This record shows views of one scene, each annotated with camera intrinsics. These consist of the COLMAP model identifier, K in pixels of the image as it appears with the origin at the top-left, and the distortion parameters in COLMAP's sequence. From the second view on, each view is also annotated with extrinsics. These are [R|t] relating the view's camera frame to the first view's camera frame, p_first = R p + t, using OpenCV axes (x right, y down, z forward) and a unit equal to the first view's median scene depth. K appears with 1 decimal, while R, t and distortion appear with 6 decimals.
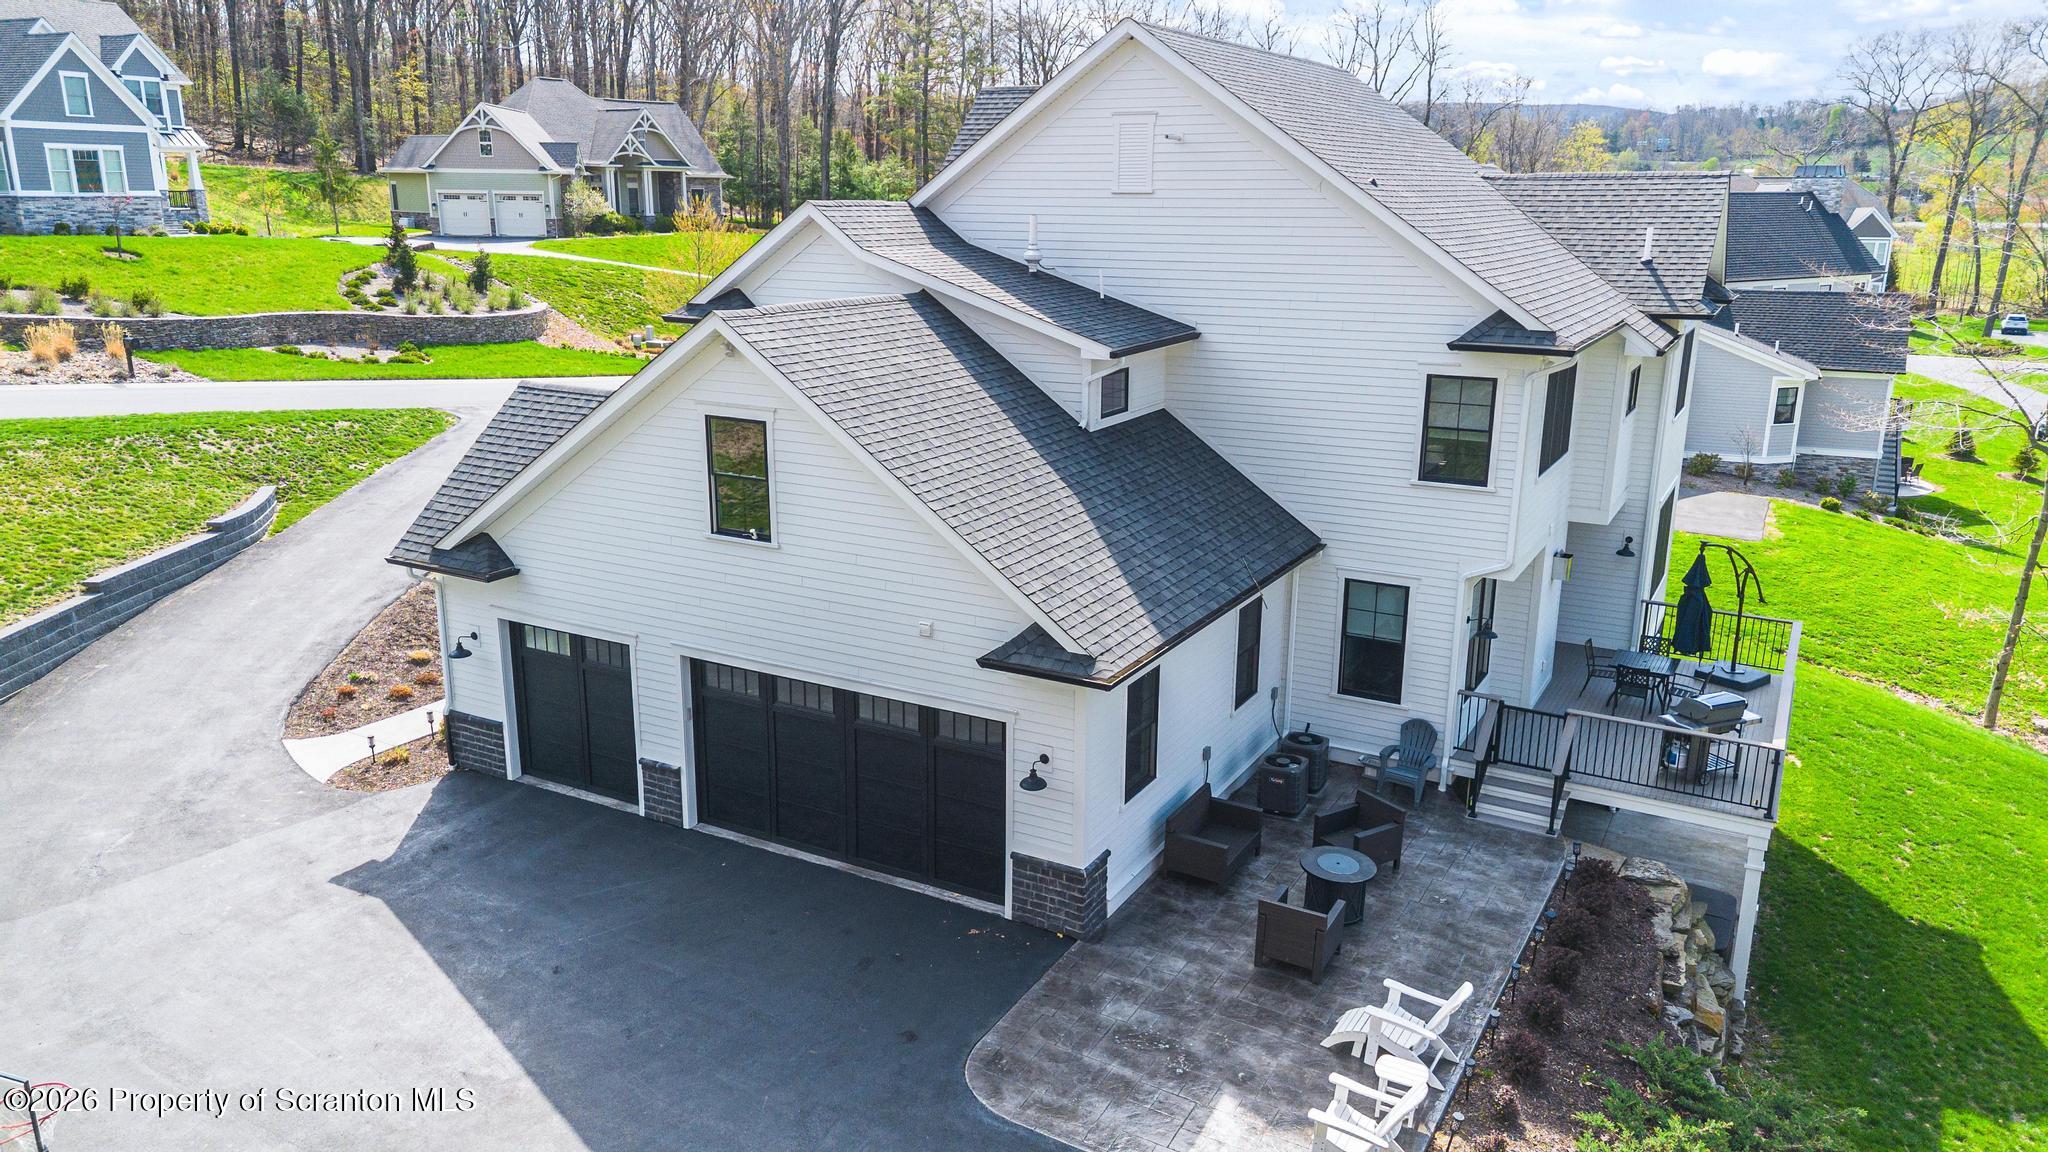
lens RADIAL K [[1441.2, 0, 1025.5], [0, 1441.2, 572.4], [0, 0, 1]] dist [0.058210, -0.051880]
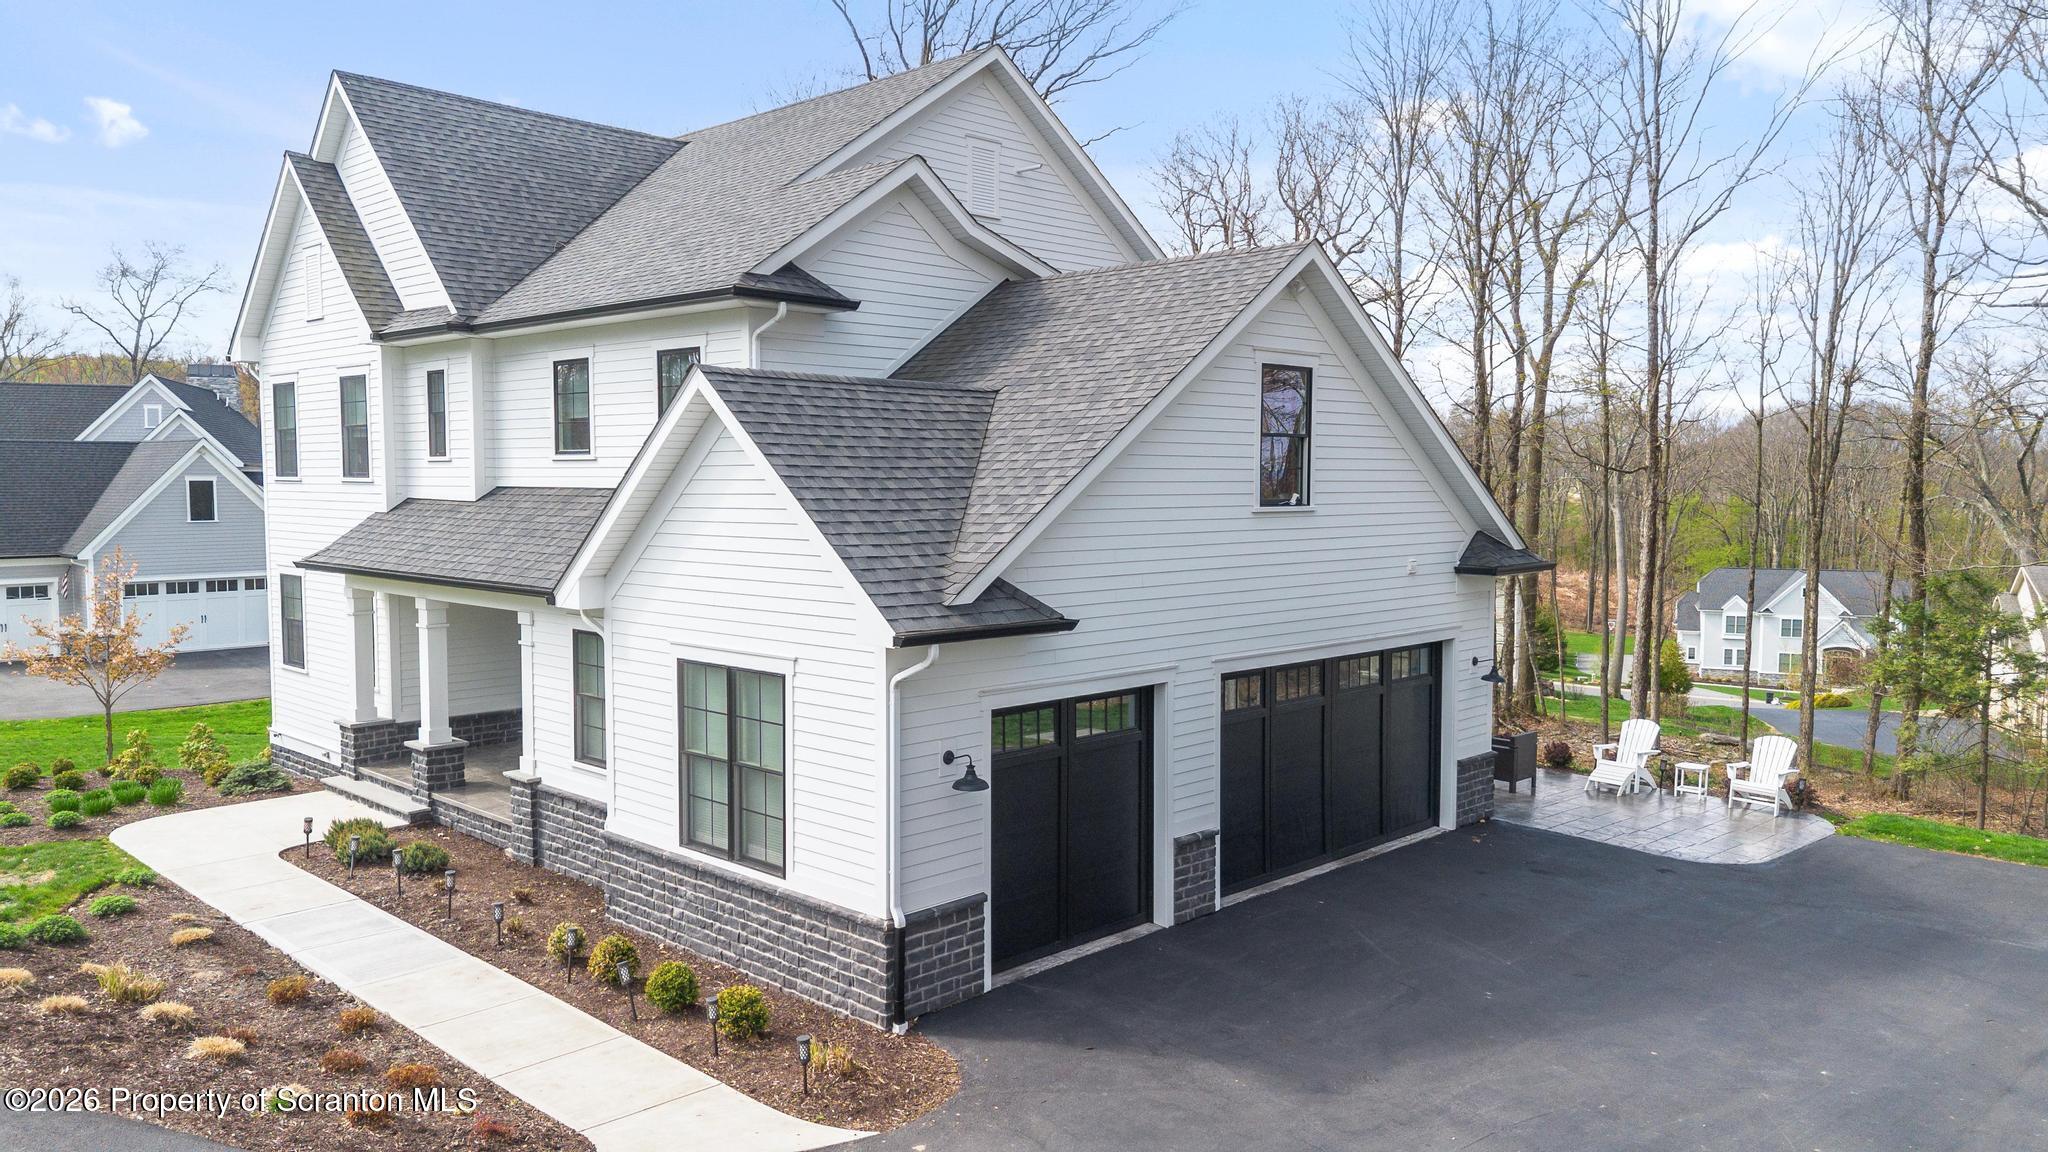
lens RADIAL K [[1441.2, 0, 1021.0], [0, 1441.2, 581.0], [0, 0, 1]] dist [0.058210, -0.051880]
pose [[0.250887, -0.068535, 0.965587, -1.071293], [0.246812, 0.969052, 0.004653, -0.023746], [-0.936023, 0.237151, 0.260038, 0.928252]]
